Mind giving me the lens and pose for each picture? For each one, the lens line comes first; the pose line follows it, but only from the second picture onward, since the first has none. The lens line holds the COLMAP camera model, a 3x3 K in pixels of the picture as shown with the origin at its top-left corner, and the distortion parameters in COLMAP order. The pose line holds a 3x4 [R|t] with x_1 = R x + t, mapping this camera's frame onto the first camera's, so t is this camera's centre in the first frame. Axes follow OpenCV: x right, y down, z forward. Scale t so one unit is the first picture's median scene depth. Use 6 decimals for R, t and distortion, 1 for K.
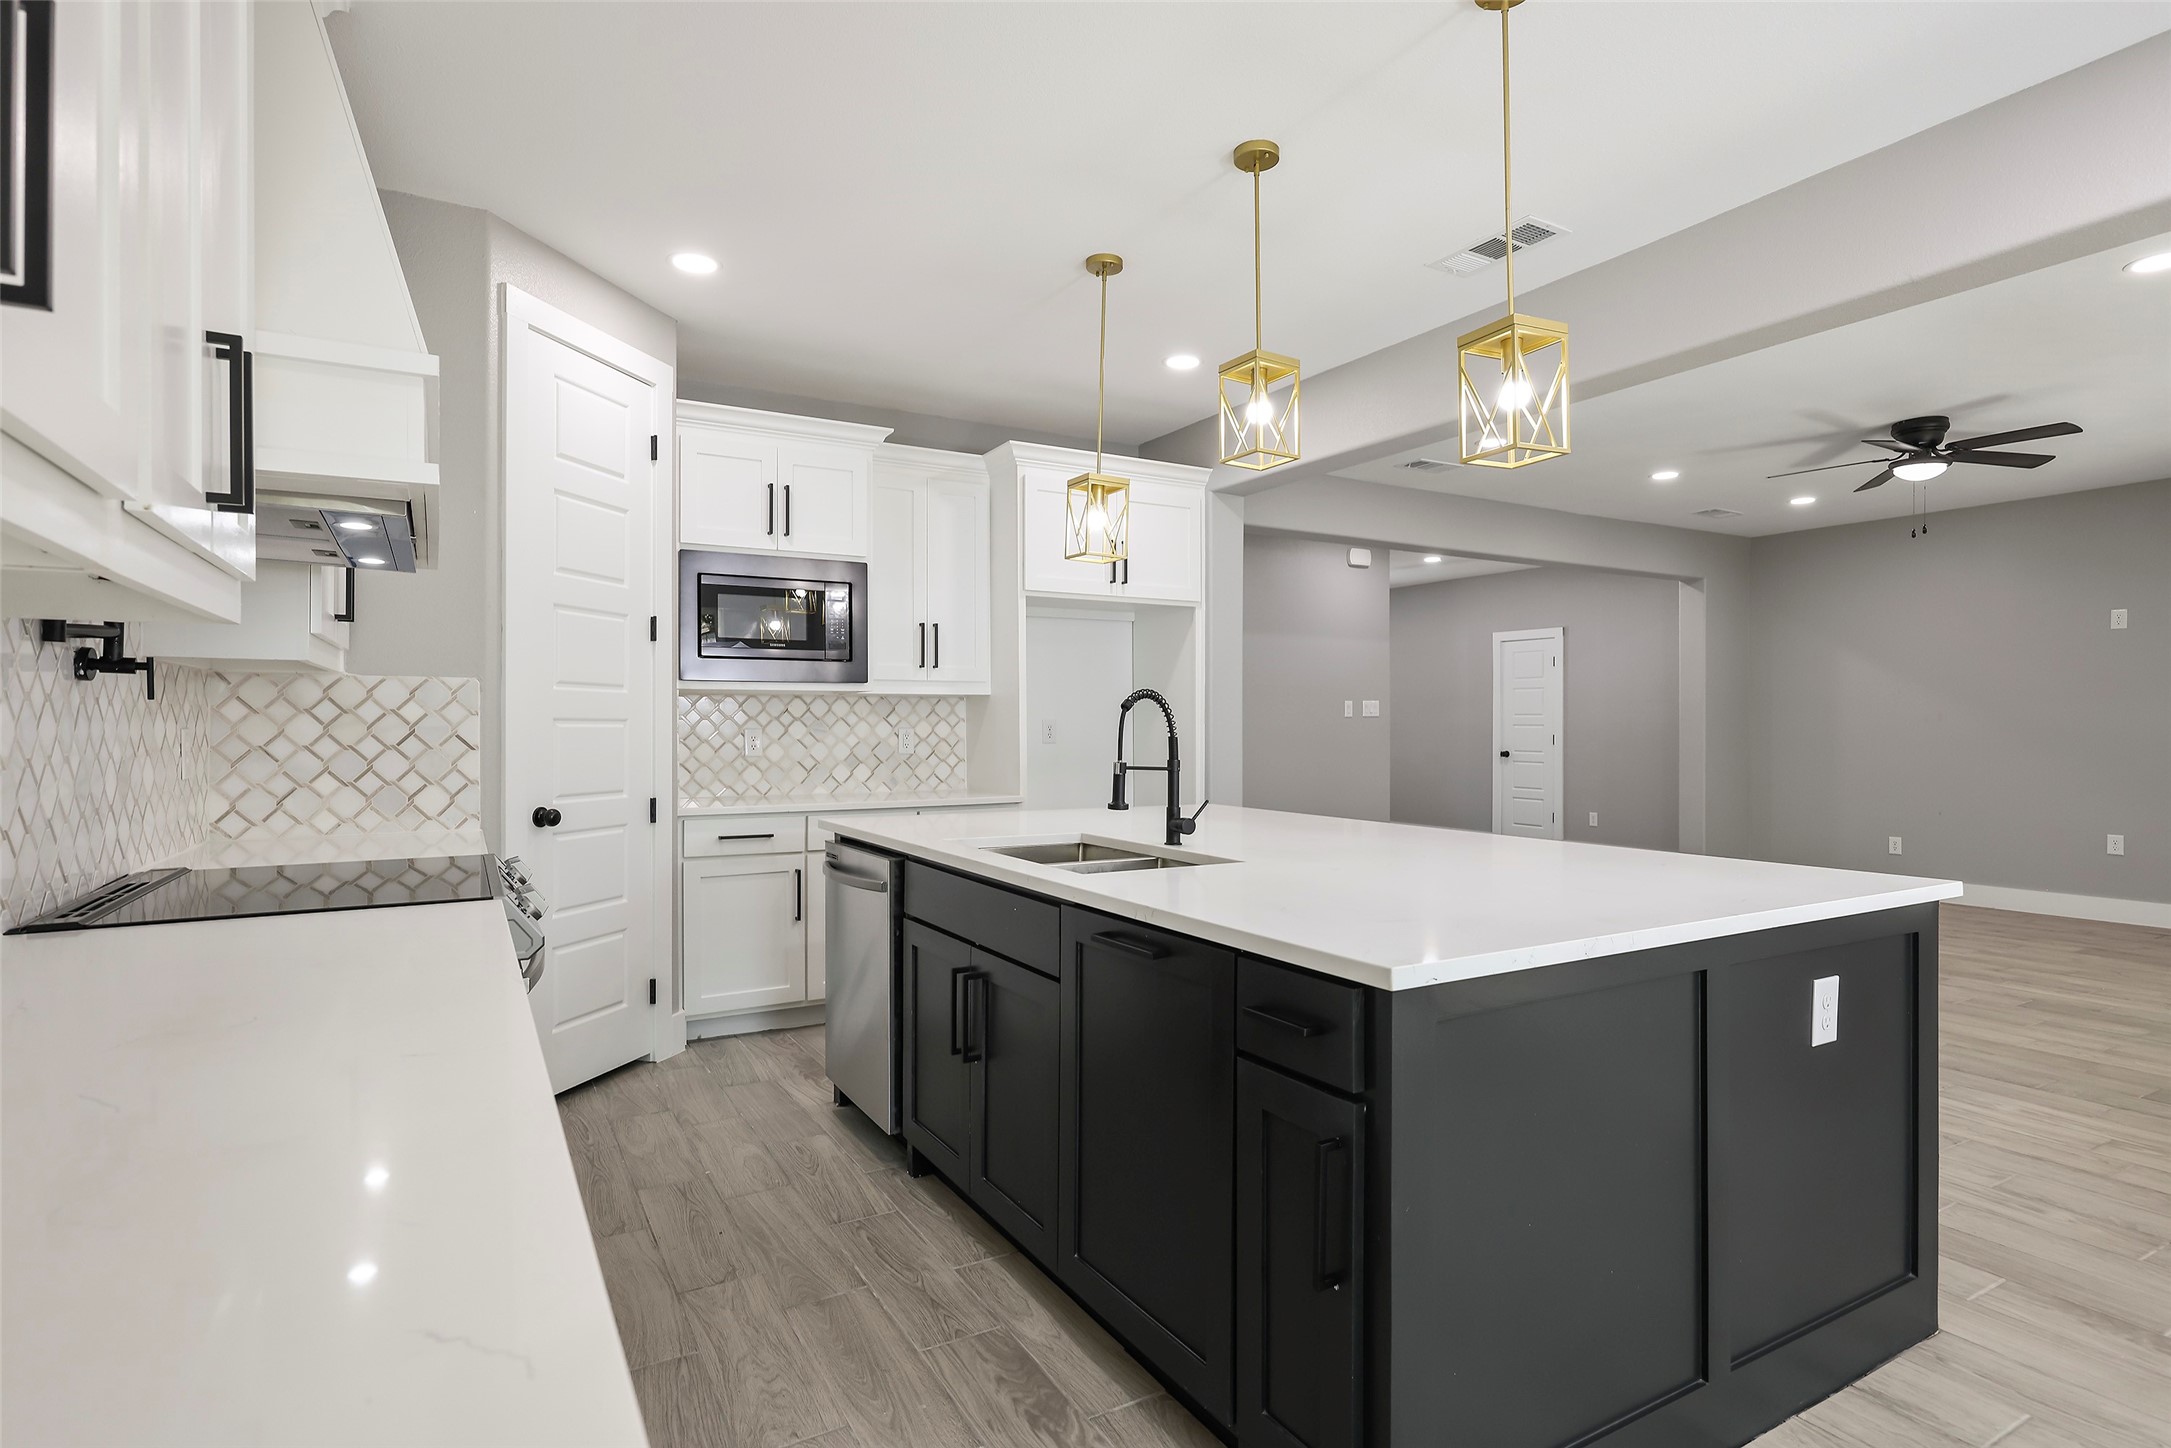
lens RADIAL K [[1112.5, 0, 1096.0], [0, 1112.5, 725.0], [0, 0, 1]] dist [0.019017, 0.000002]
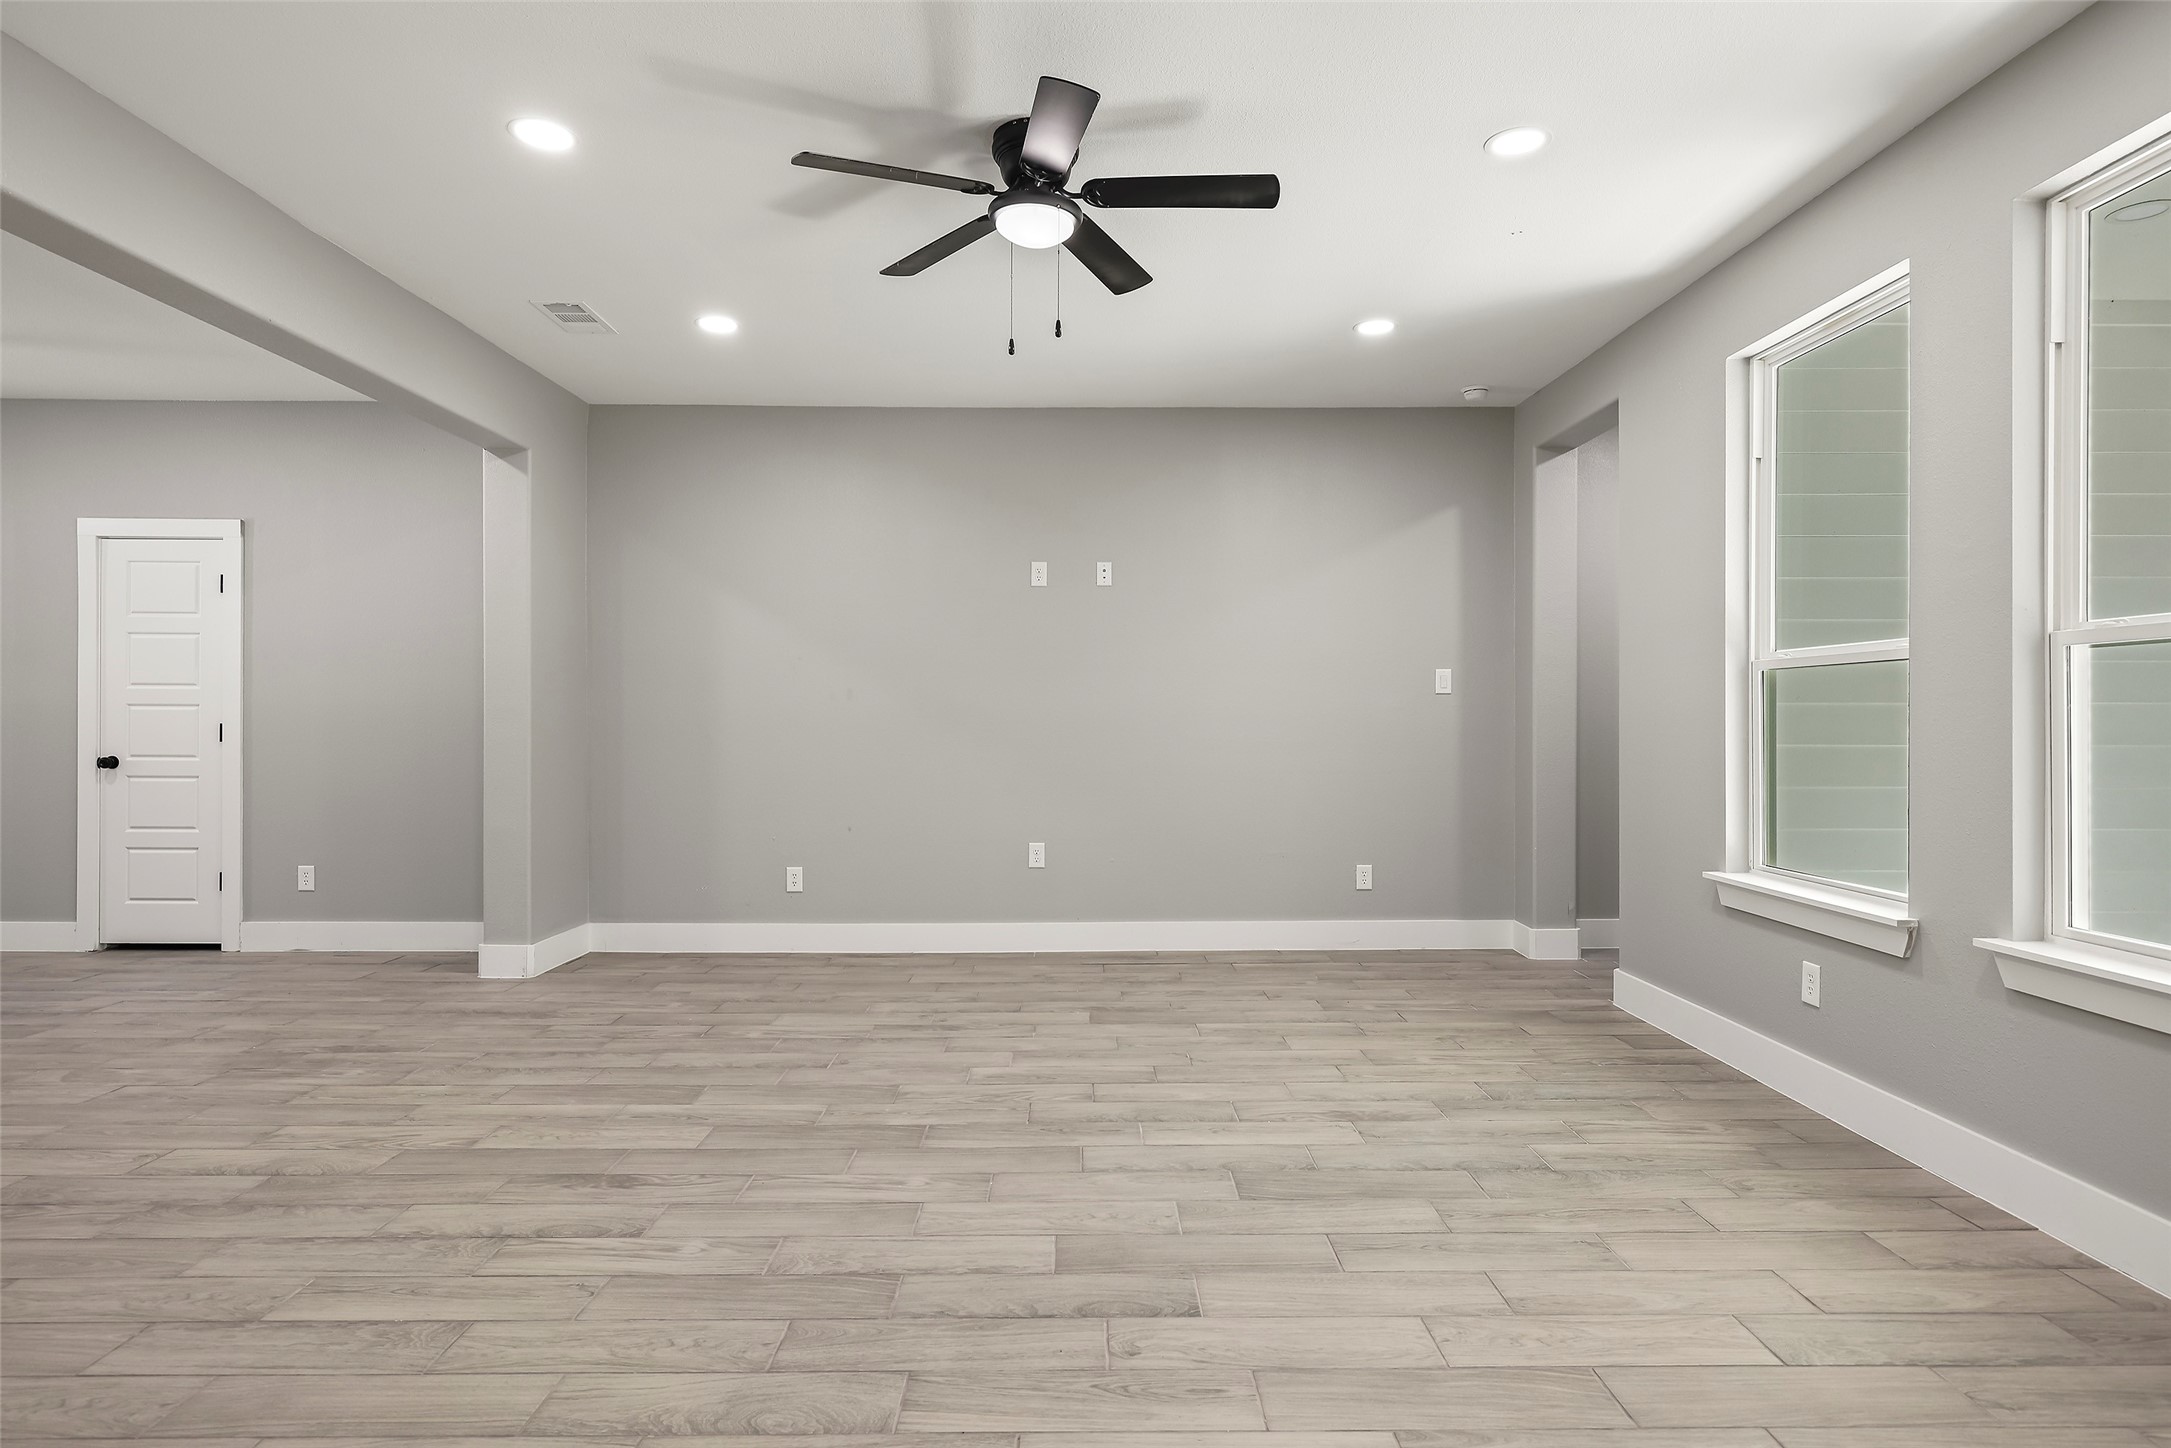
lens RADIAL K [[1161.8, 0, 1091.6], [0, 1161.8, 728.2], [0, 0, 1]] dist [-0.004521, 0.000917]
pose [[0.490522, -0.002595, 0.871425, 0.241469], [-0.001002, 0.999993, 0.003542, 0.015406], [-0.871428, -0.002611, 0.490516, 0.668263]]
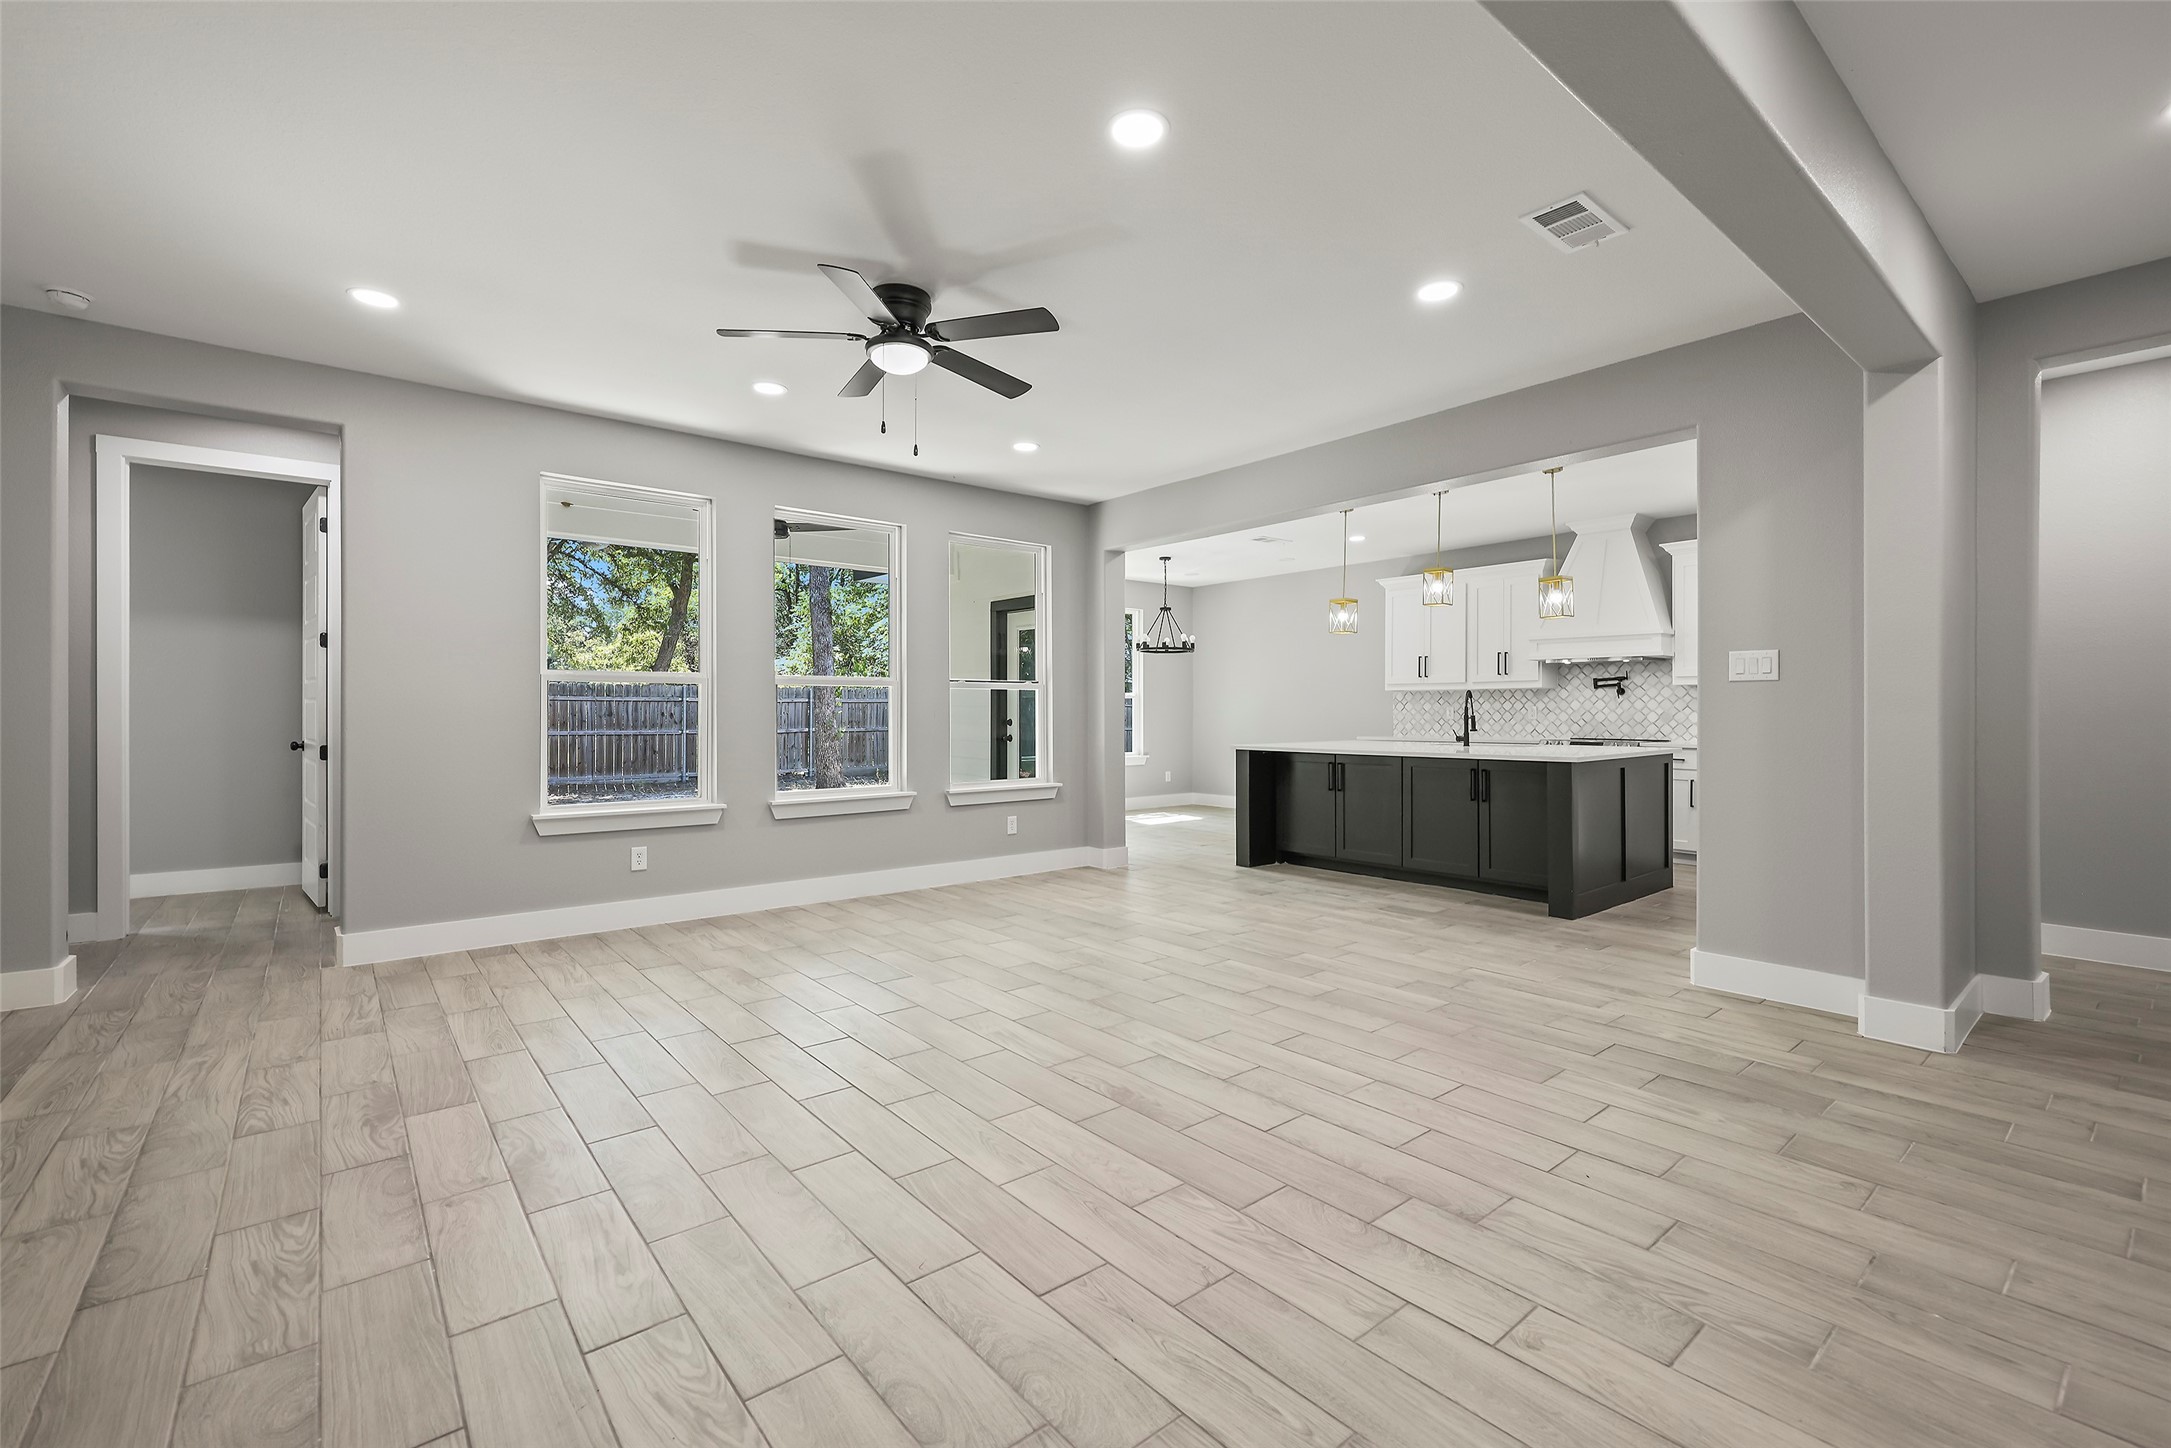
lens RADIAL K [[927.4, 0, 1088.2], [0, 927.4, 707.4], [0, 0, 1]] dist [0.000154, 0.000003]
pose [[-0.987628, 0.000117, -0.156817, 0.789400], [0.000897, 0.999988, -0.004902, 0.012428], [0.156814, -0.004982, -0.987616, 1.813912]]
